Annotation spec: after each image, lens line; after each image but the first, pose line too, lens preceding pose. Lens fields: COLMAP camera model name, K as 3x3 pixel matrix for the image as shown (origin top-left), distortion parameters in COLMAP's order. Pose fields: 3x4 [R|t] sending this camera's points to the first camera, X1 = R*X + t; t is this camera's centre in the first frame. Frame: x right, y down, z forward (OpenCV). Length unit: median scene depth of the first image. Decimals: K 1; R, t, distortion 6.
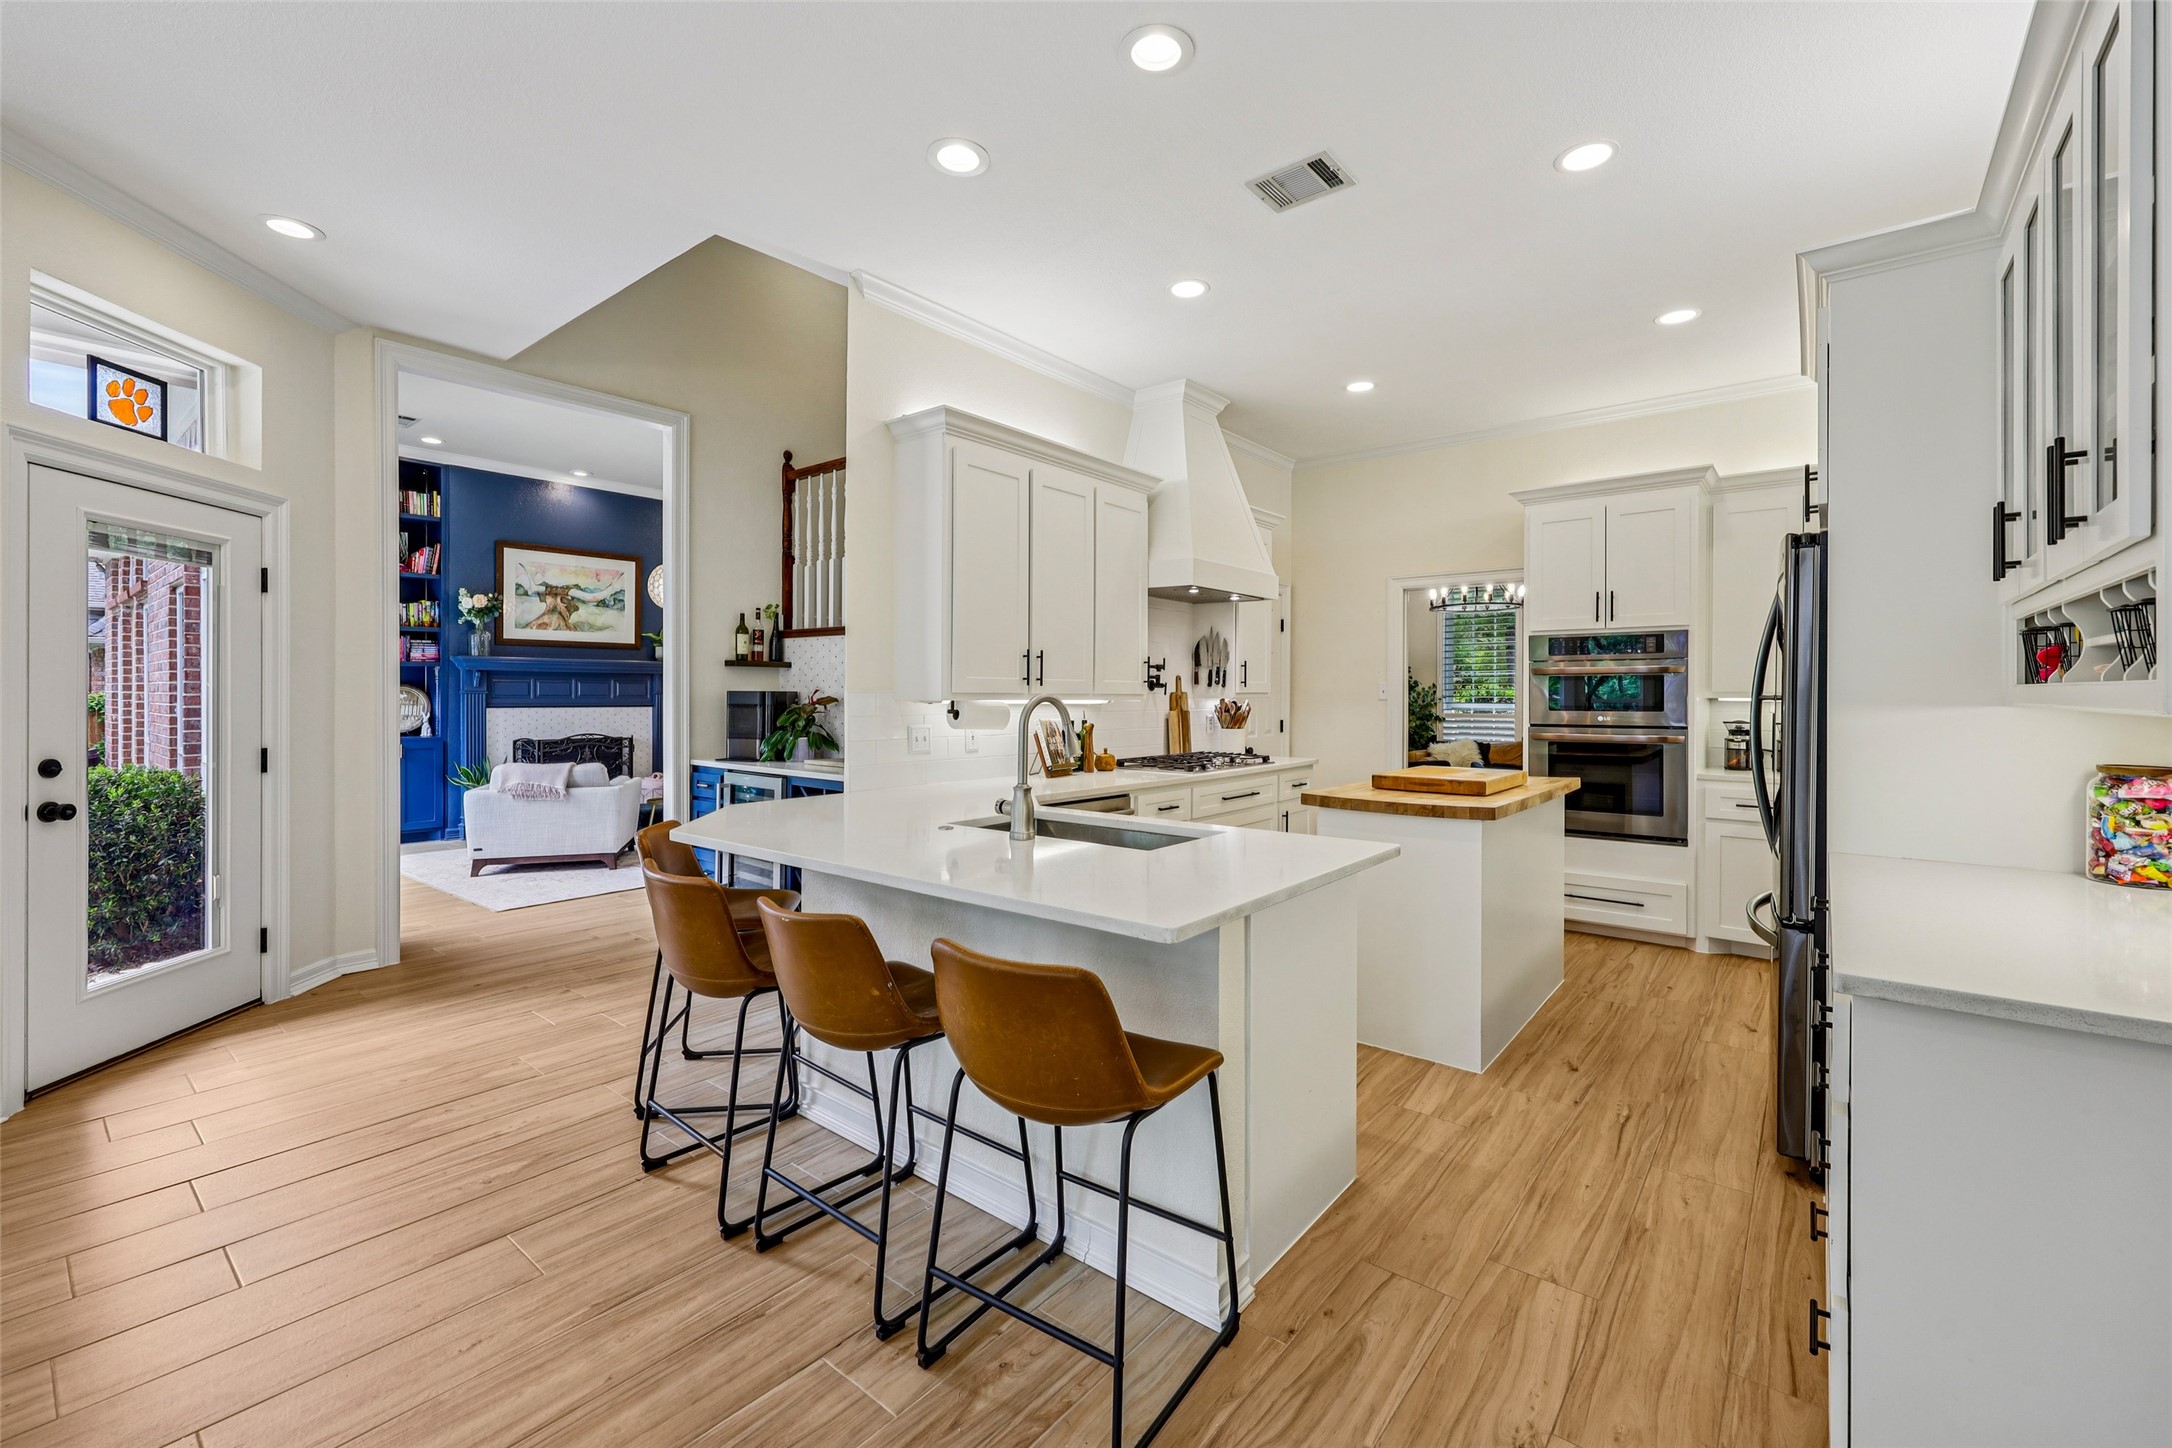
lens RADIAL K [[903.4, 0, 1086.9], [0, 903.4, 698.8], [0, 0, 1]] dist [-0.002478, -0.000100]
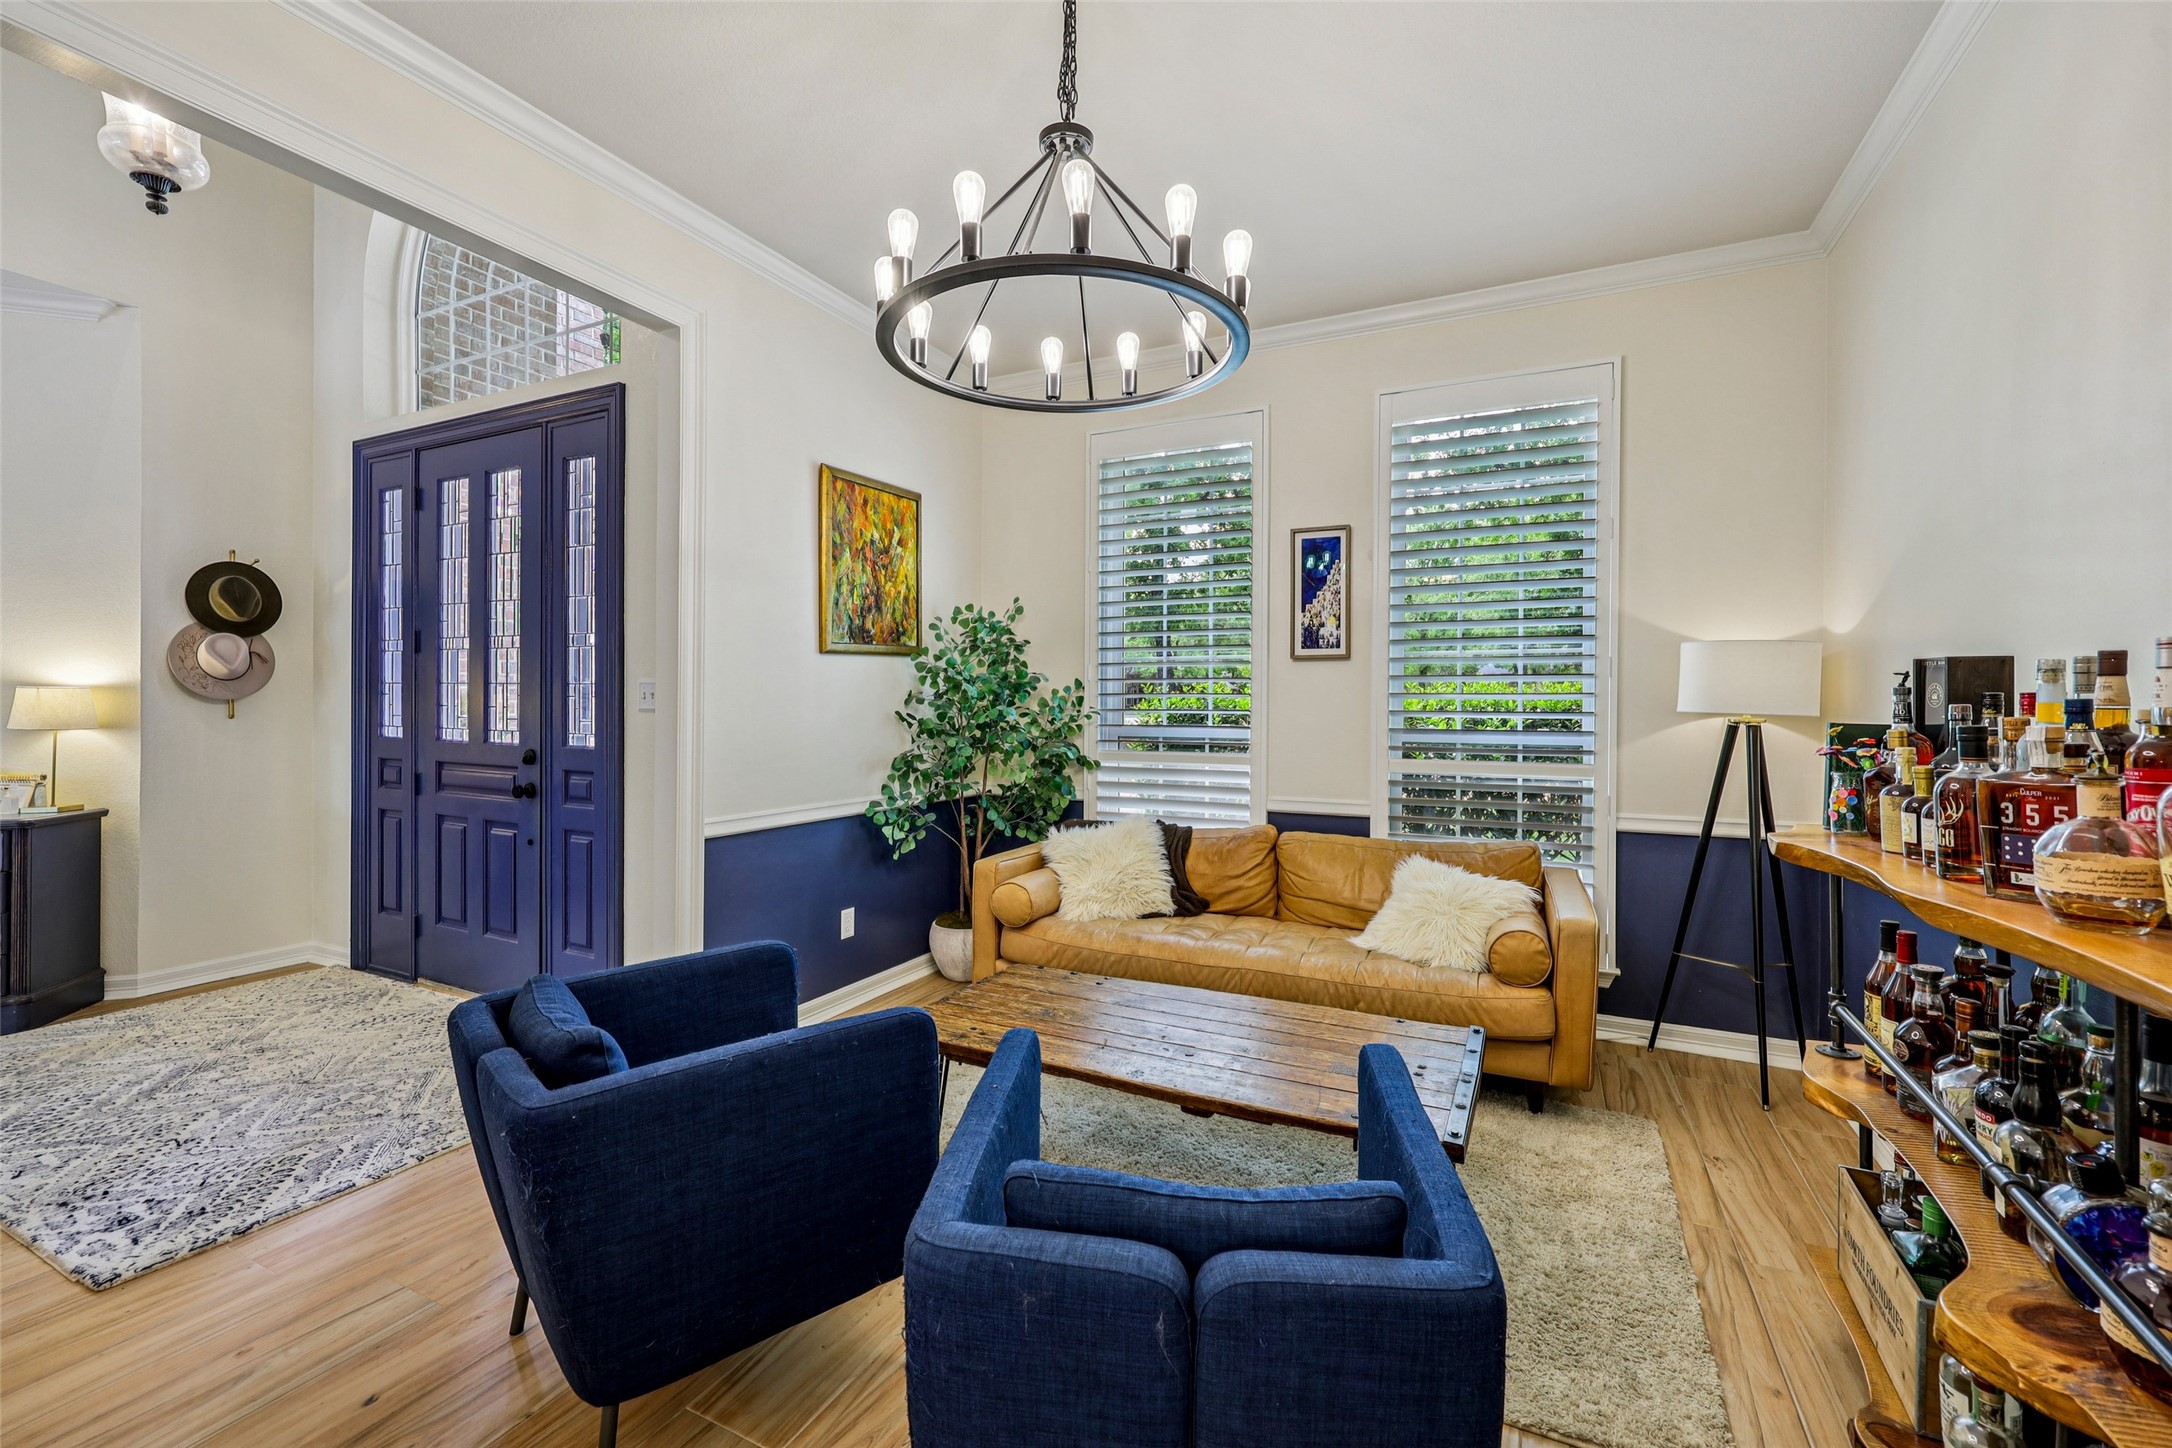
lens RADIAL K [[903.4, 0, 1086.9], [0, 903.4, 698.8], [0, 0, 1]] dist [-0.002478, -0.000100]
pose [[0.972402, 0.002699, 0.233297, 0.619942], [-0.001237, 0.999979, -0.006411, -0.011293], [-0.233309, 0.005946, 0.972384, 1.248236]]
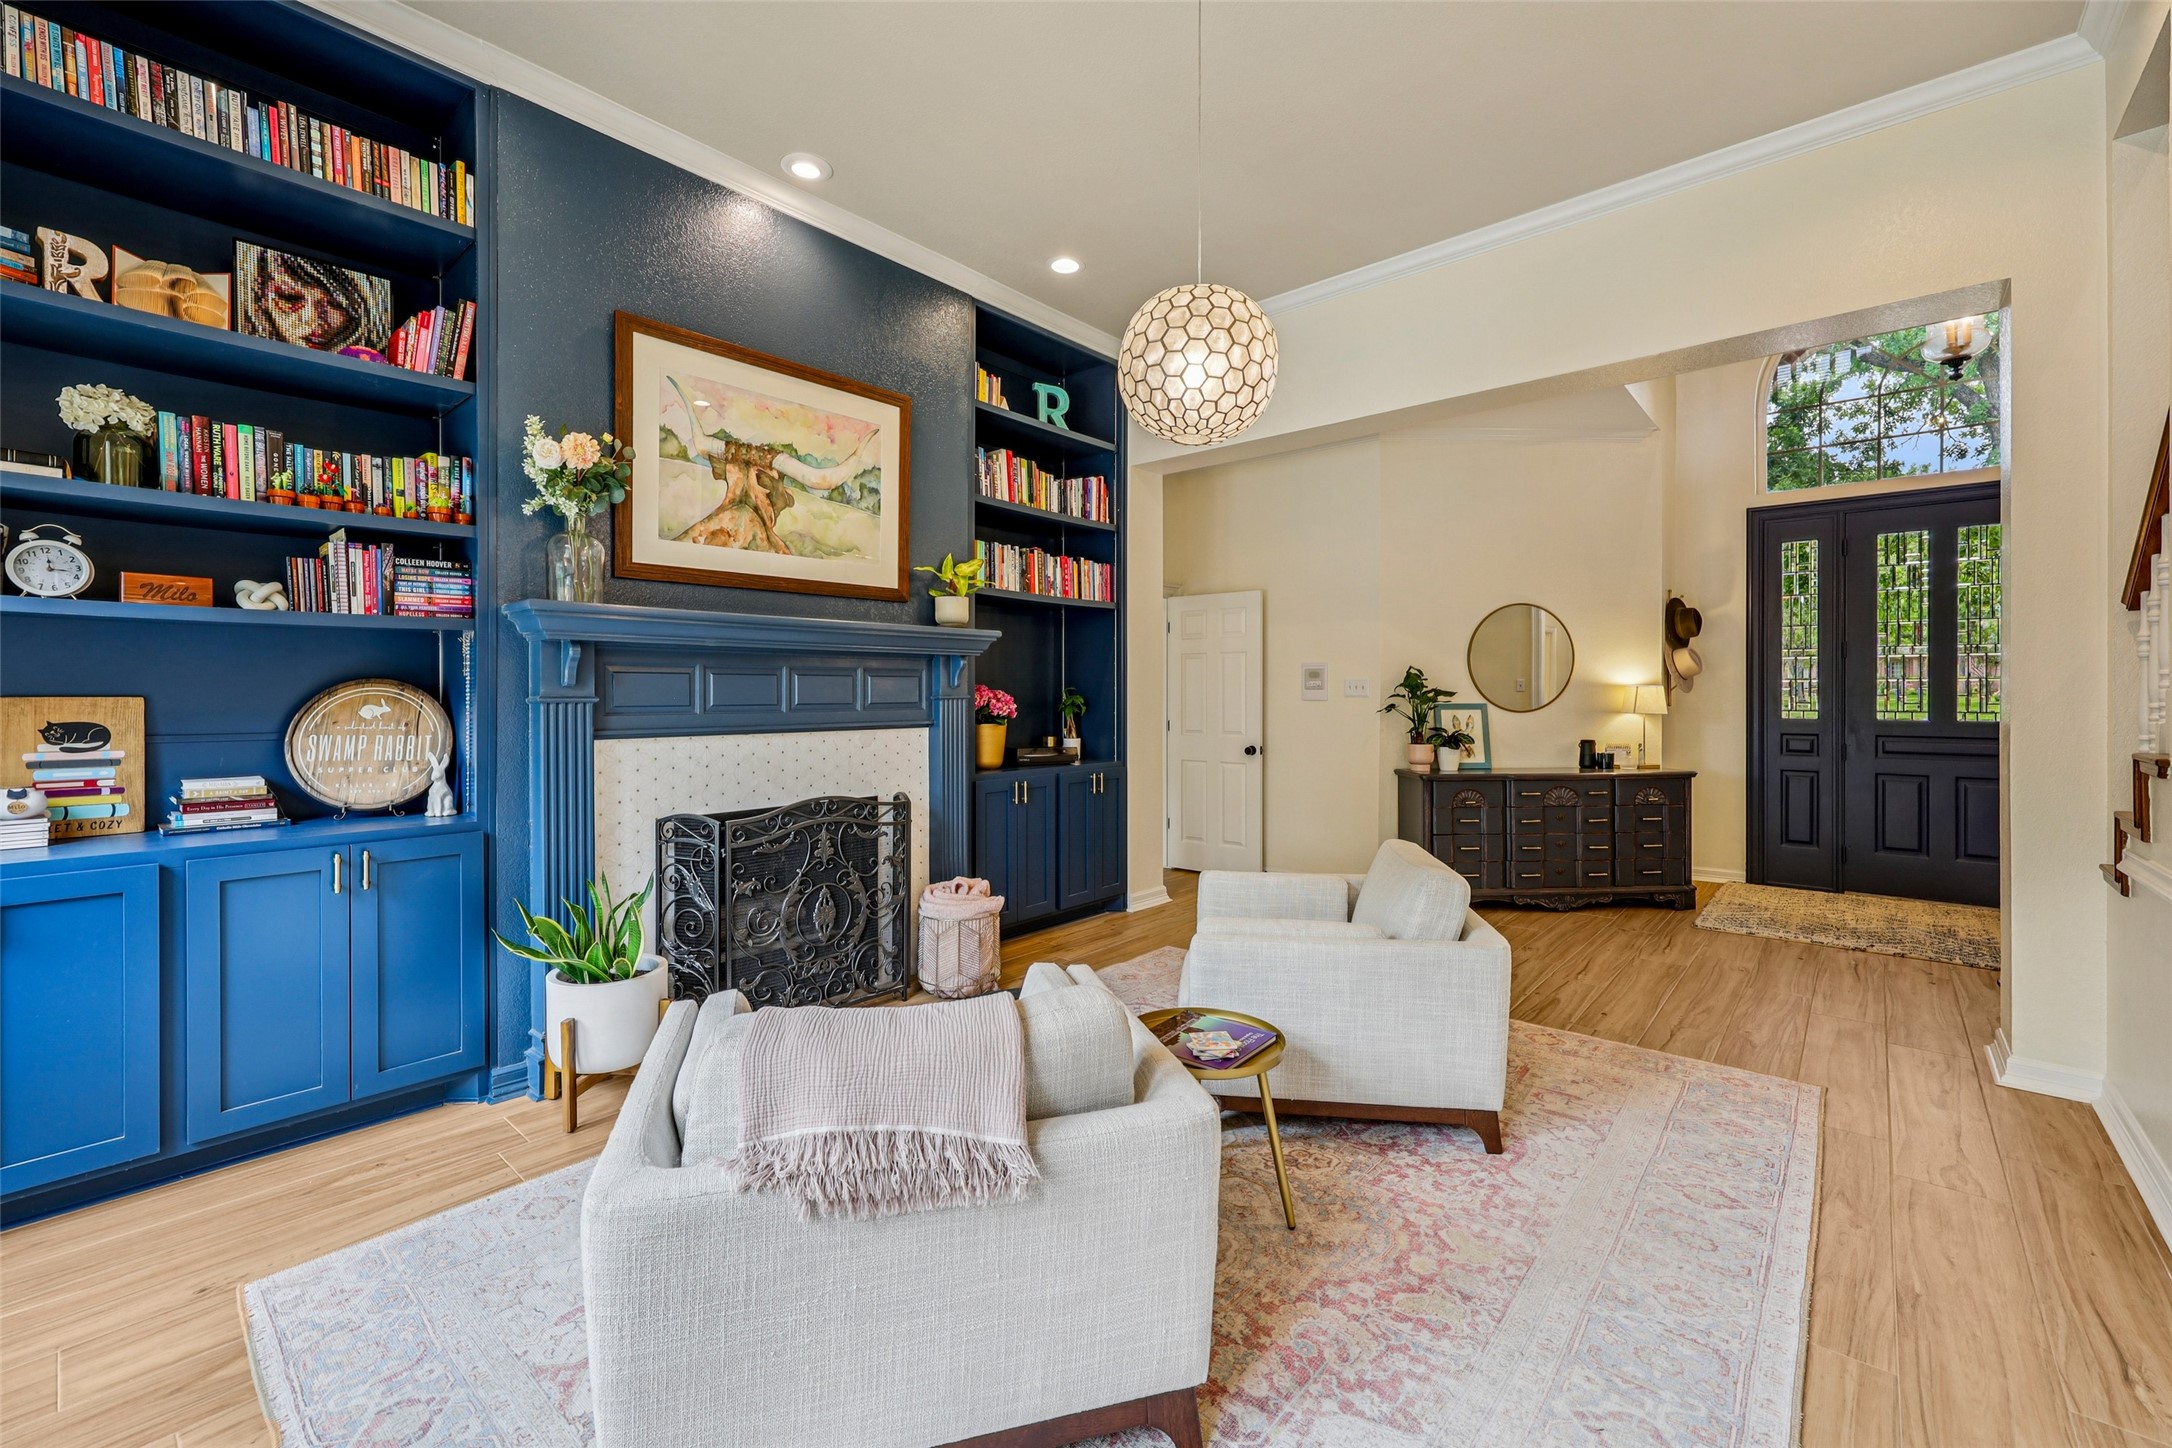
lens RADIAL K [[904.3, 0, 1081.8], [0, 904.3, 694.6], [0, 0, 1]] dist [-0.002731, 0.000146]
pose [[0.999435, -0.006060, -0.033047, -0.718451], [0.005960, 0.999977, -0.003107, -0.011676], [0.033065, 0.002908, 0.999449, 1.005605]]
